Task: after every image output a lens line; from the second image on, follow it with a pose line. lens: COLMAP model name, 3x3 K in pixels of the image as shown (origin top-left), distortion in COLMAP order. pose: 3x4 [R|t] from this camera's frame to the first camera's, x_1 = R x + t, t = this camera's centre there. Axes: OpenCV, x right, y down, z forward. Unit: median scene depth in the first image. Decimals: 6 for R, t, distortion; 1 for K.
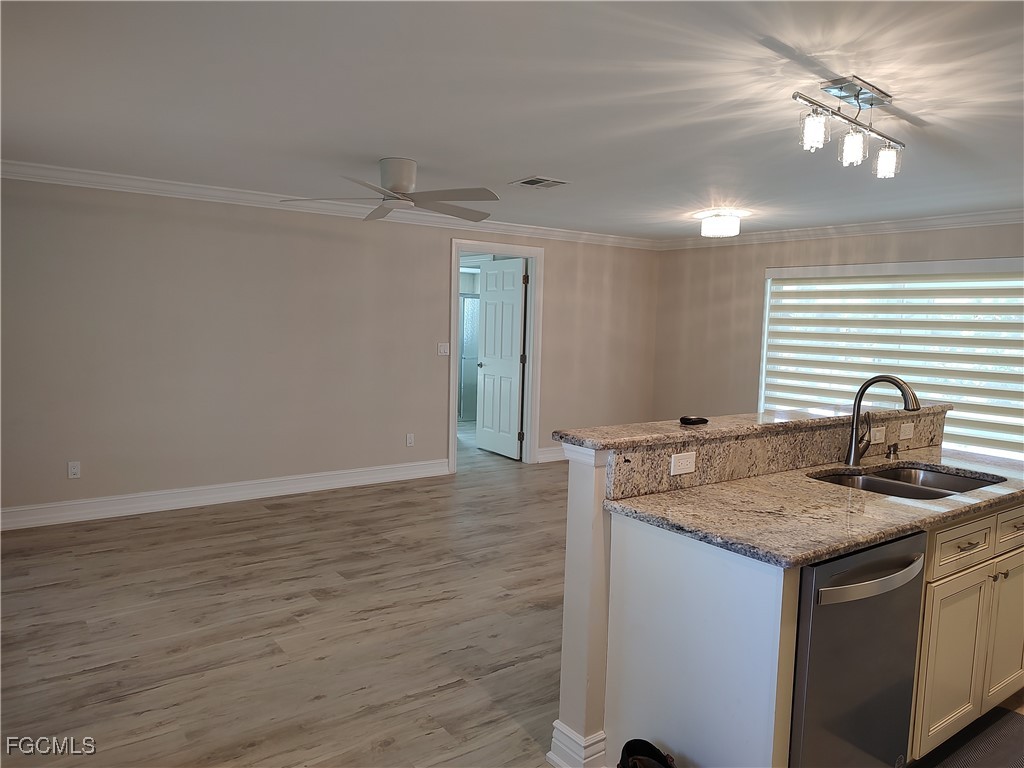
lens RADIAL K [[740.3, 0, 518.5], [0, 740.3, 383.8], [0, 0, 1]] dist [0.018749, -0.021966]
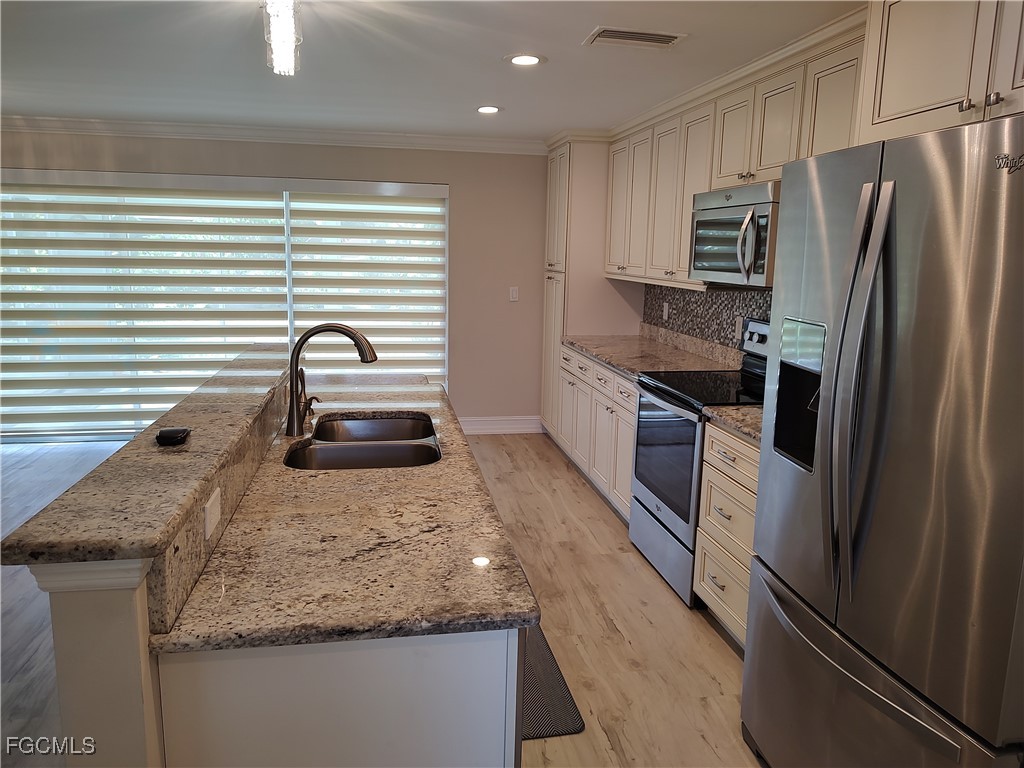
lens RADIAL K [[740.3, 0, 517.8], [0, 740.3, 382.7], [0, 0, 1]] dist [0.018749, -0.021966]
pose [[0.452666, -0.176059, 0.874126, -0.145355], [0.073120, 0.984341, 0.160393, -0.061755], [-0.888677, -0.008688, 0.458451, 0.432123]]
